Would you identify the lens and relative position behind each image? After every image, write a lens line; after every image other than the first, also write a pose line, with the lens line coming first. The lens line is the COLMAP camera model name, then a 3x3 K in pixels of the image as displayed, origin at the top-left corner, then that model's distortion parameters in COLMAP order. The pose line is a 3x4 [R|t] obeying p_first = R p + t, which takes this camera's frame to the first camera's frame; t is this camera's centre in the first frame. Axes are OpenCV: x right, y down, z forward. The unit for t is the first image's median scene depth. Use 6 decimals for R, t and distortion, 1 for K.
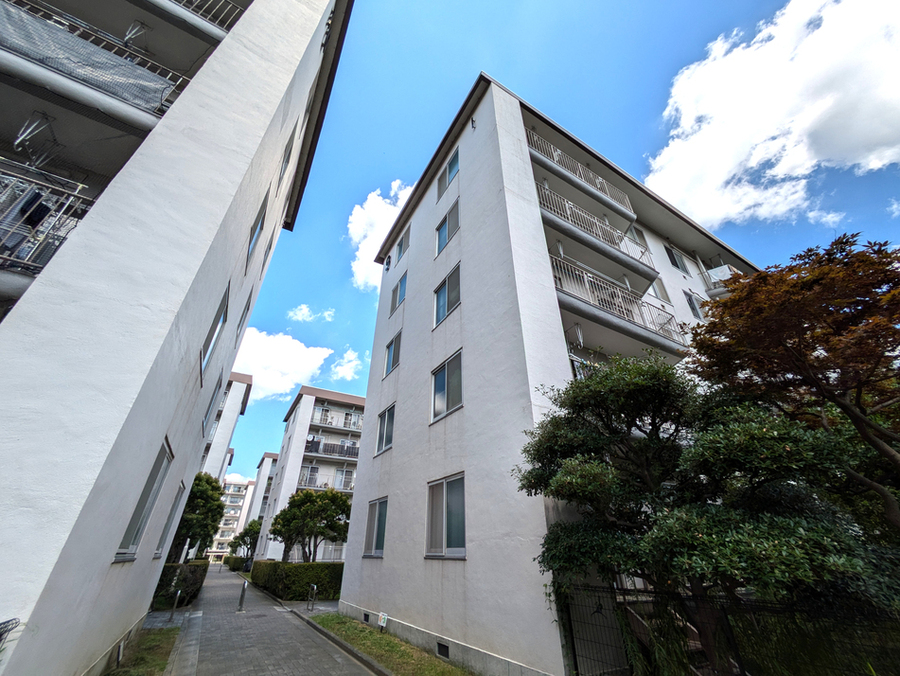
lens RADIAL K [[357.1, 0, 450.2], [0, 357.1, 336.8], [0, 0, 1]] dist [0.000891, 0.000447]
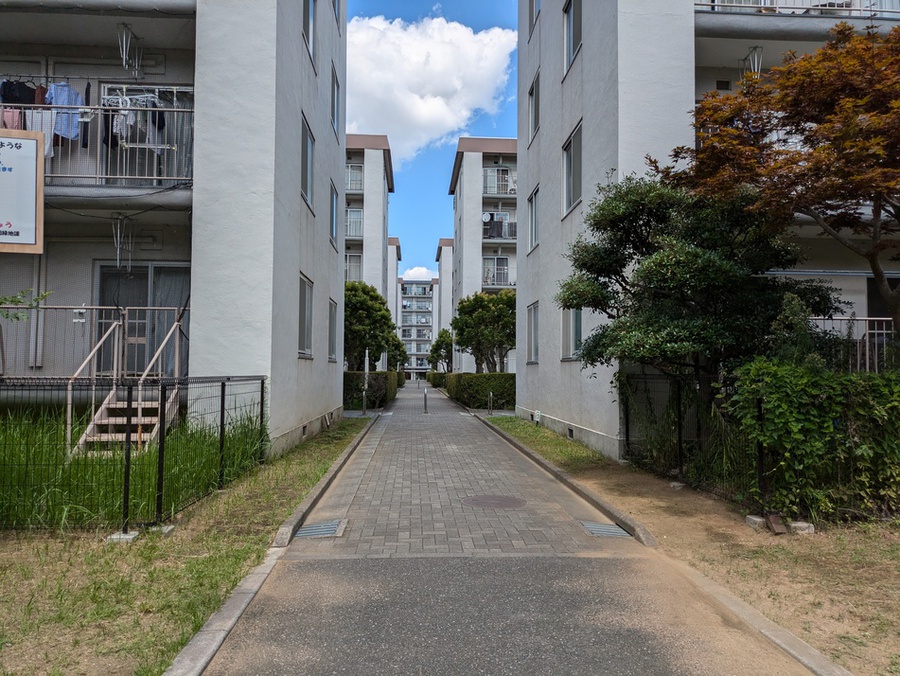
lens RADIAL K [[665.6, 0, 450.8], [0, 665.6, 339.9], [0, 0, 1]] dist [0.051066, 0.000275]
pose [[0.892919, -0.015847, -0.449939, 0.146041], [0.227900, 0.877792, 0.421359, -0.076378], [0.388276, -0.478780, 0.787408, -0.151004]]
